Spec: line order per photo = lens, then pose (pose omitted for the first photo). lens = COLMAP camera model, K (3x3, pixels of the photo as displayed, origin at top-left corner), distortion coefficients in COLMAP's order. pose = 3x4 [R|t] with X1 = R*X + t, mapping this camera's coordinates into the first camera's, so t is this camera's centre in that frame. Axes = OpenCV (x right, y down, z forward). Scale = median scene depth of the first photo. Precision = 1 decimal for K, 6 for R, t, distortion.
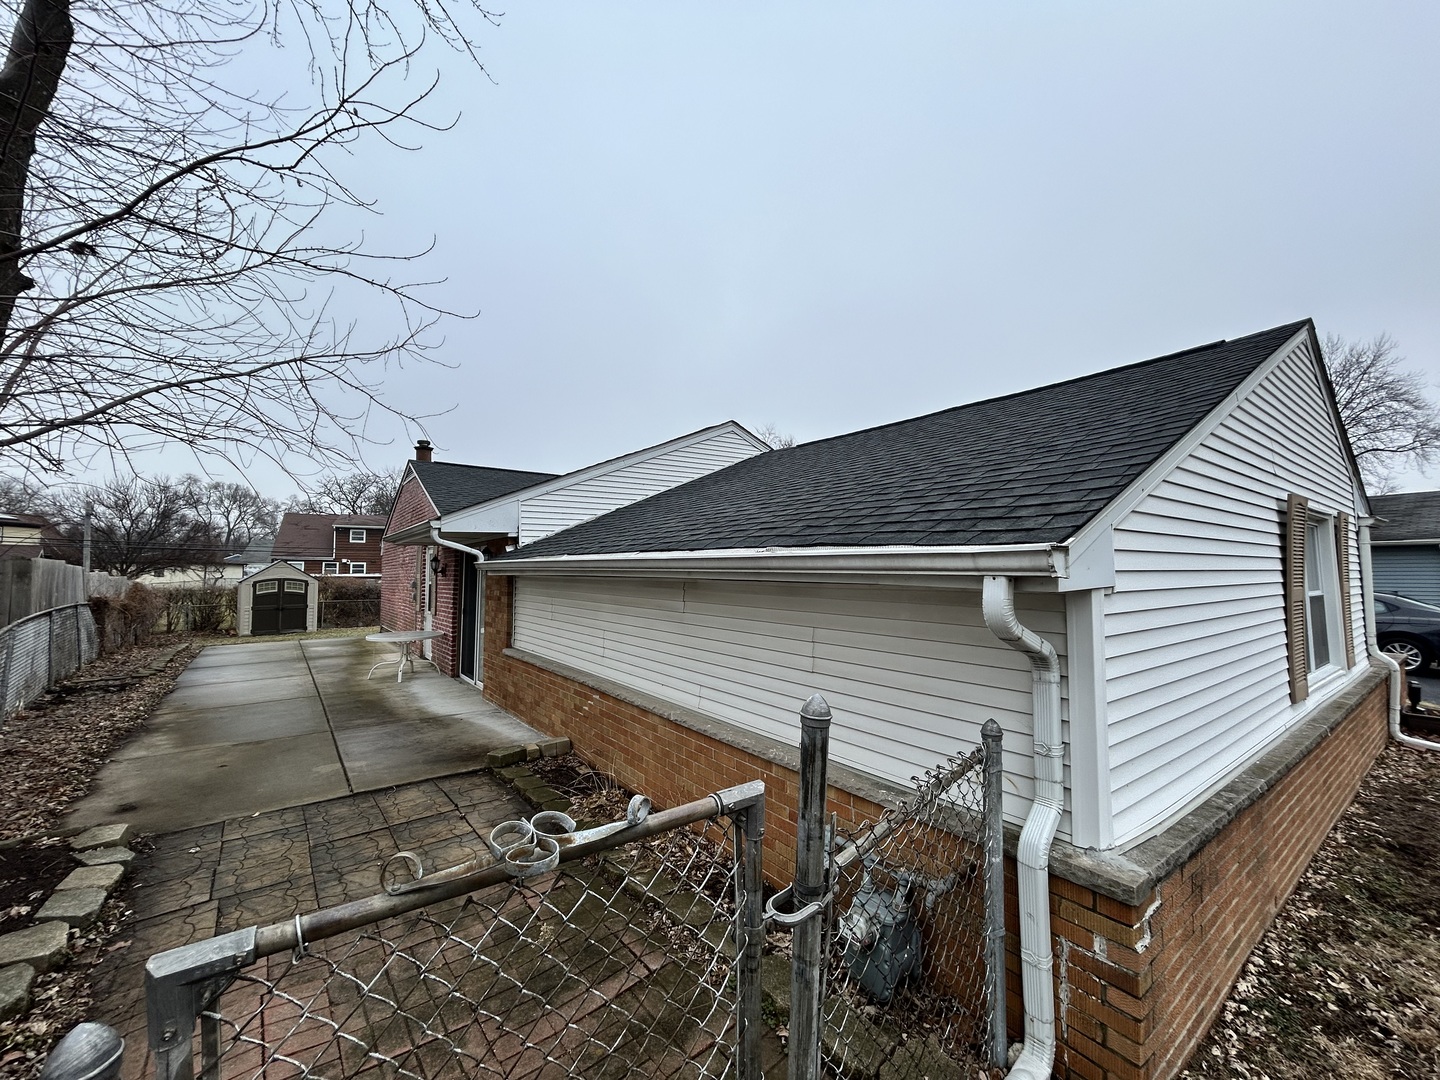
lens RADIAL K [[576.5, 0, 720.0], [0, 576.5, 540.0], [0, 0, 1]] dist [-0.002658, -0.000103]
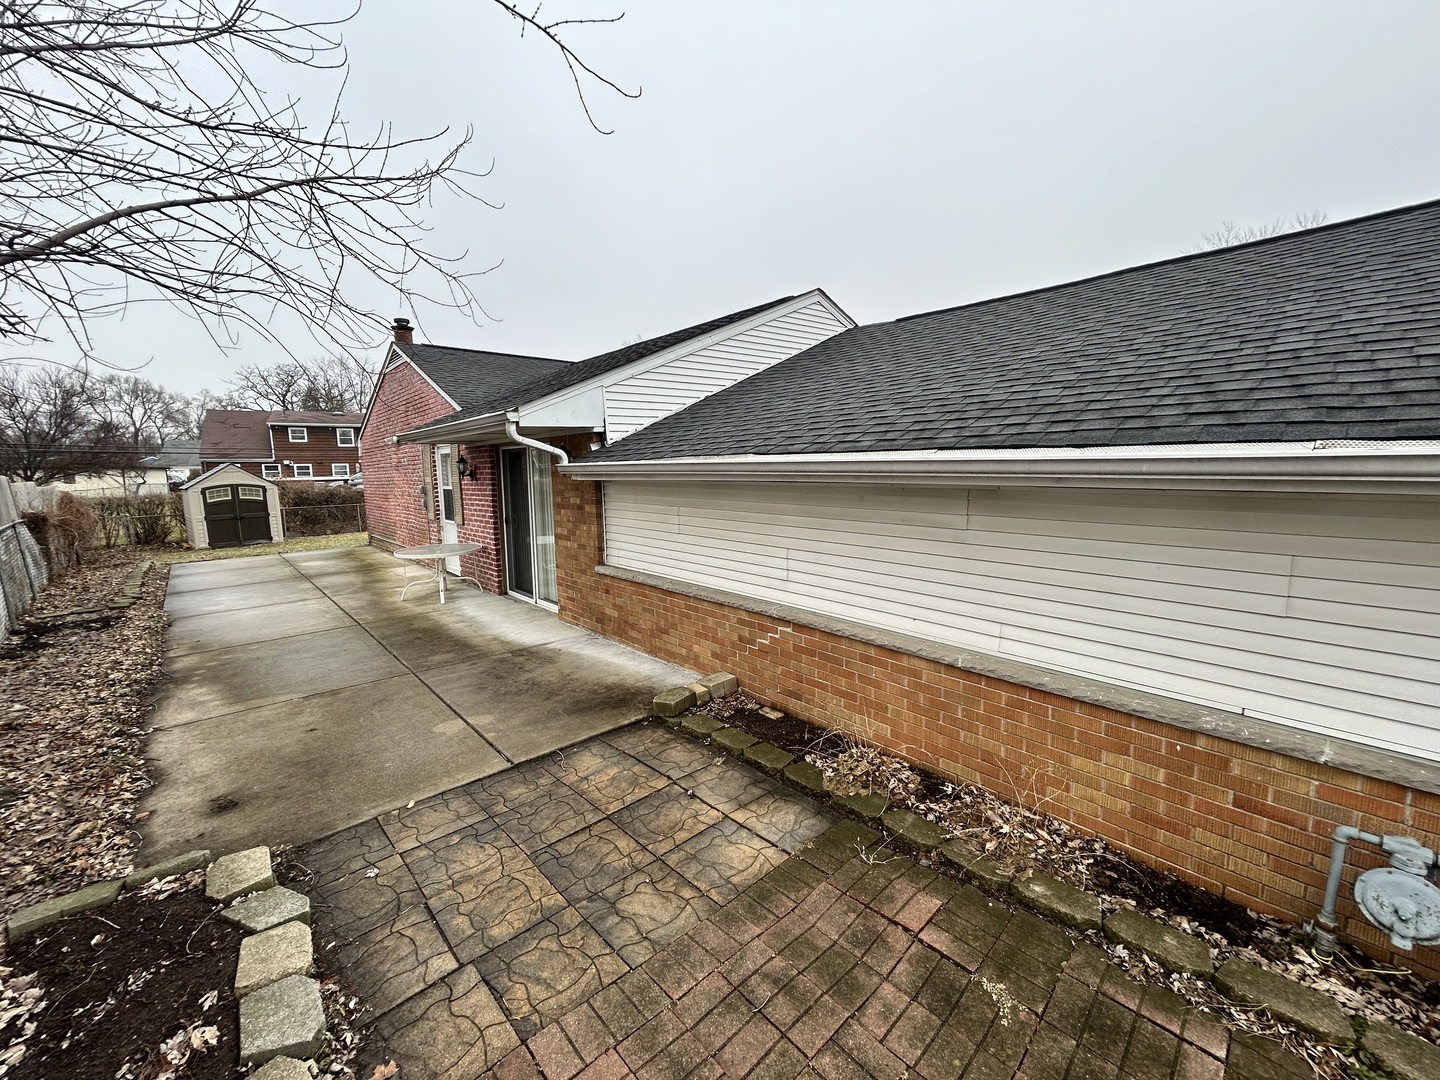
lens RADIAL K [[576.5, 0, 720.0], [0, 576.5, 540.0], [0, 0, 1]] dist [-0.002658, -0.000103]
pose [[0.996685, -0.025842, 0.077148, -0.234921], [0.011481, 0.983399, 0.181091, -0.000828], [-0.080547, -0.179605, 0.980436, 0.147661]]
